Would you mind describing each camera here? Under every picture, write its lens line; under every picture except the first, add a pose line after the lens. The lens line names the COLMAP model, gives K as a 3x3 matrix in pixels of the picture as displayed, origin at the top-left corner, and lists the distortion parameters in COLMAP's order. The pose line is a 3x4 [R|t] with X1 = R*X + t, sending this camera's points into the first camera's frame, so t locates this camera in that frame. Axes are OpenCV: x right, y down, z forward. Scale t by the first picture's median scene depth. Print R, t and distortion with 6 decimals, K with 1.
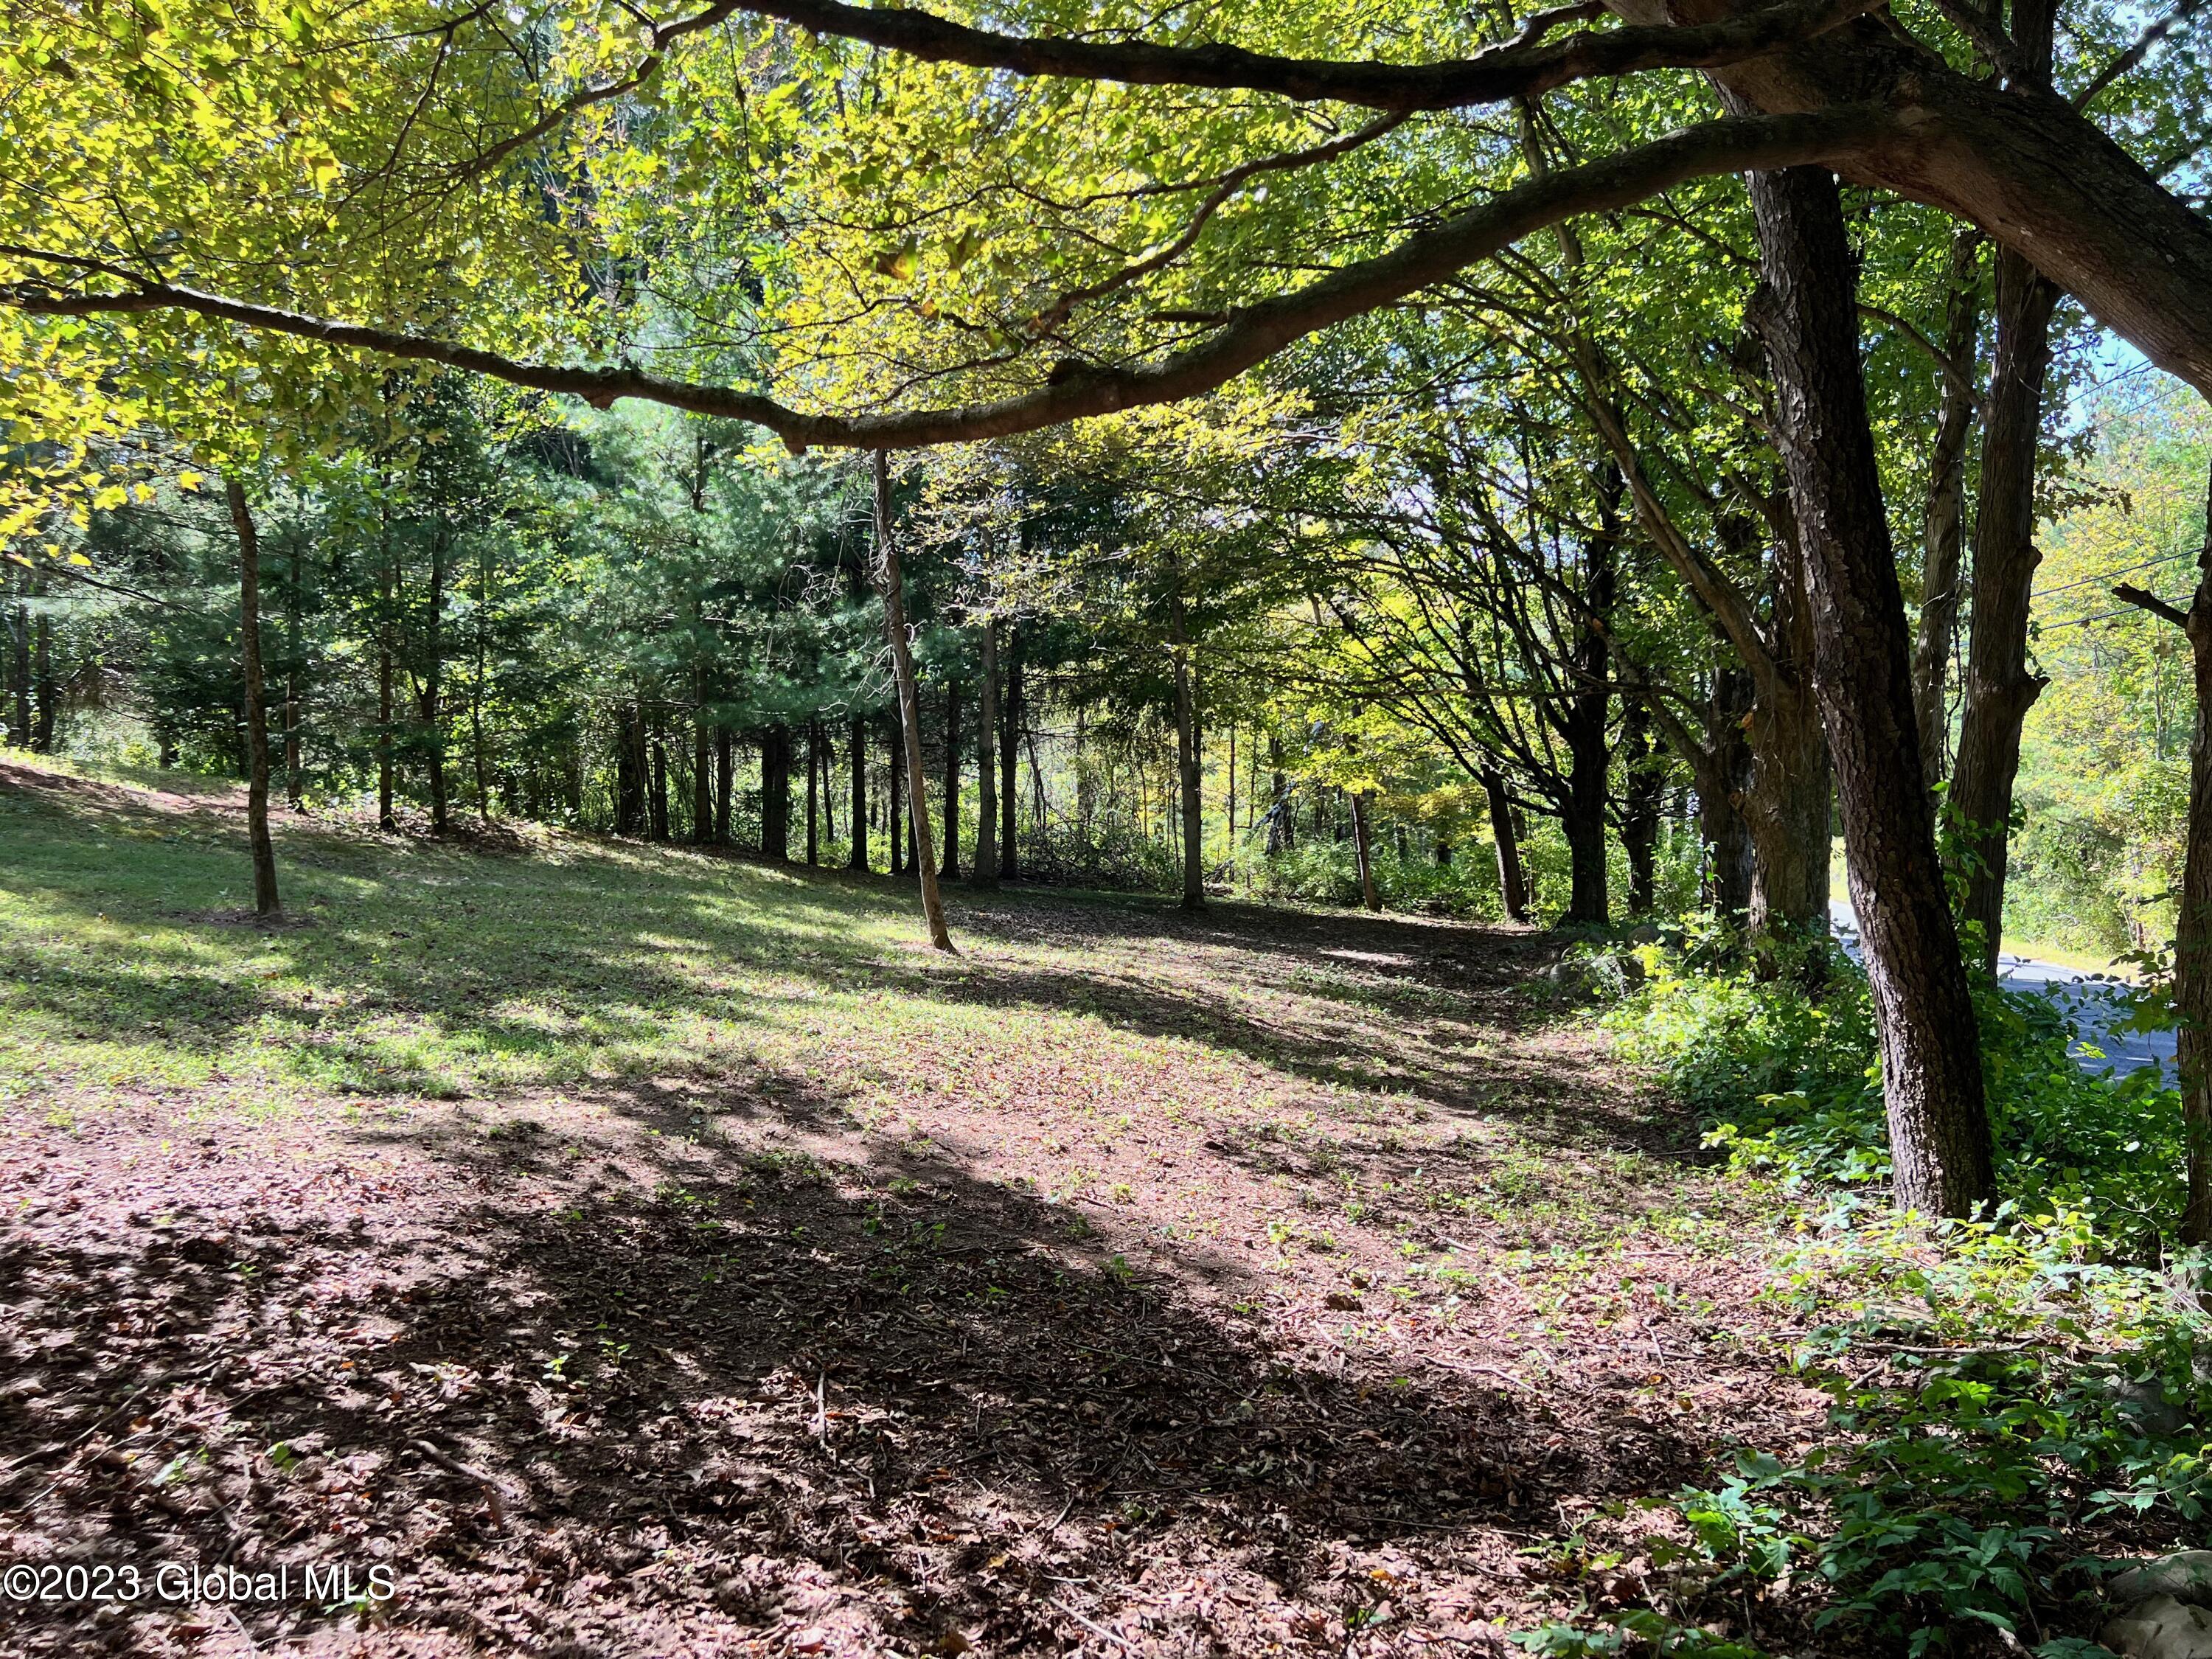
lens RADIAL K [[1678.3, 0, 1103.7], [0, 1678.3, 840.1], [0, 0, 1]] dist [0.004300, -0.001263]
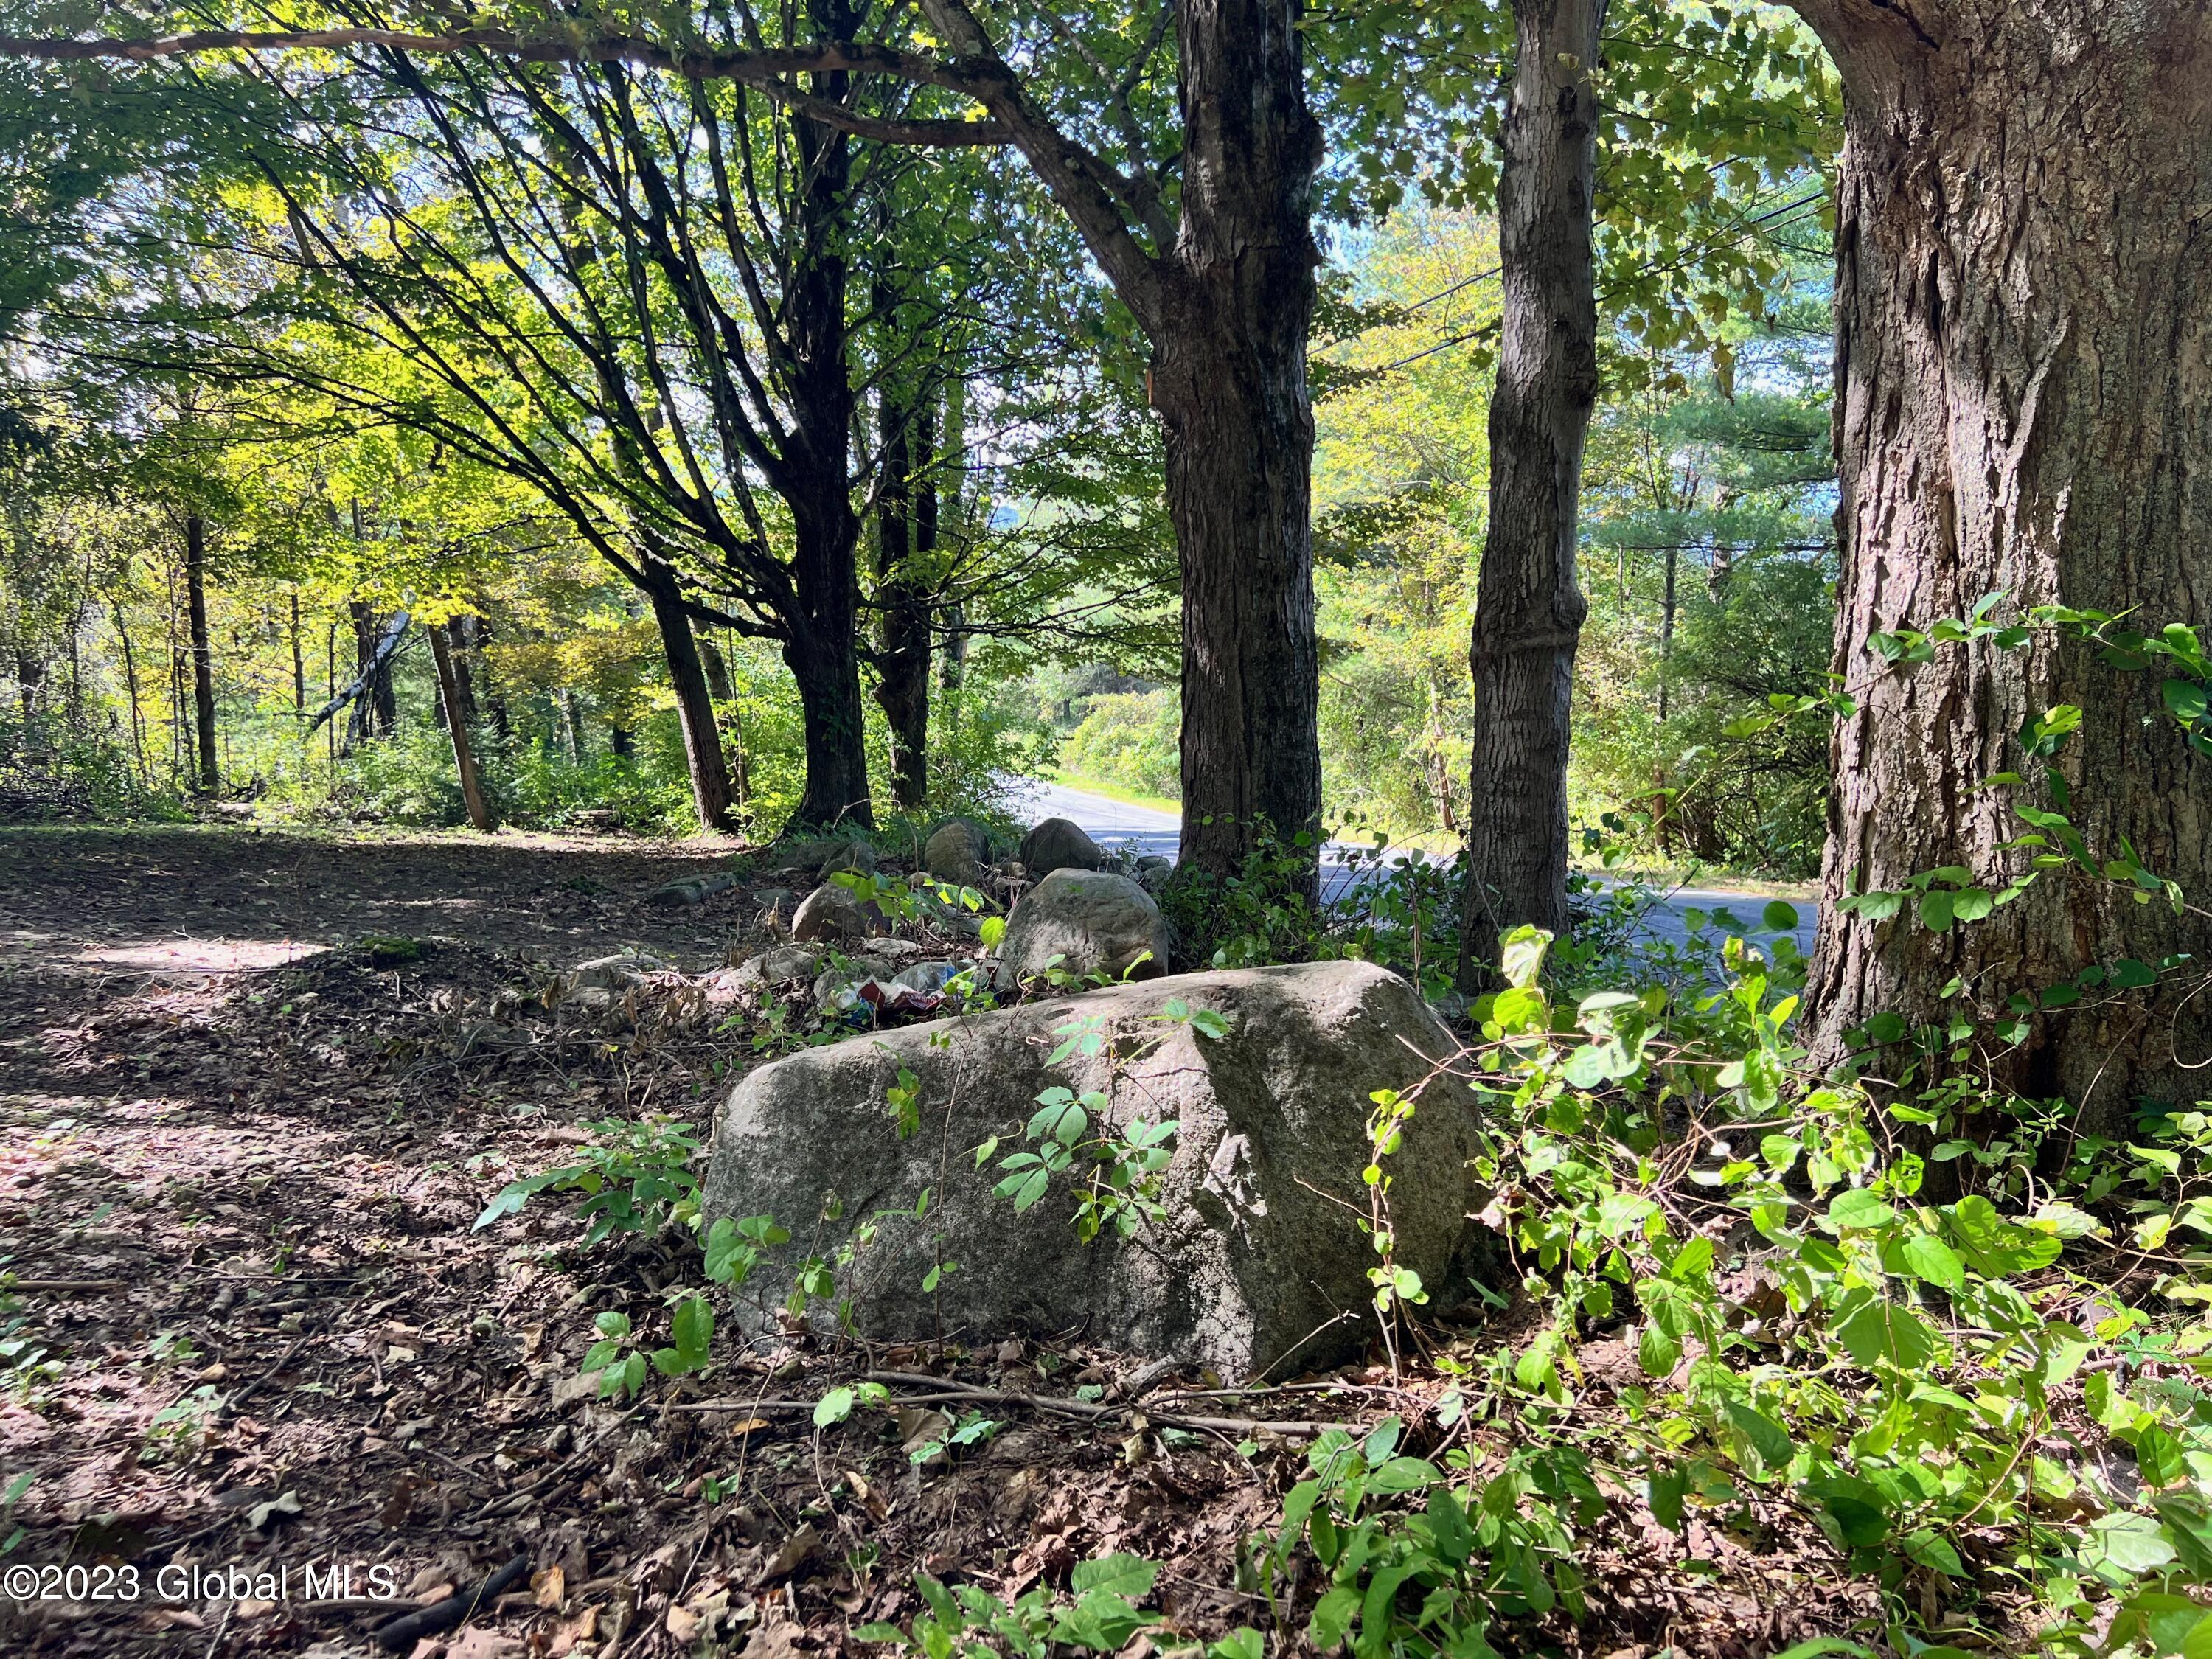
lens RADIAL K [[1678.3, 0, 1104.1], [0, 1678.3, 836.2], [0, 0, 1]] dist [0.004300, -0.001263]
pose [[0.899614, -0.063954, 0.431978, 0.113469], [0.044006, 0.997459, 0.056028, 0.022469], [-0.434464, -0.031394, 0.900142, 0.411440]]
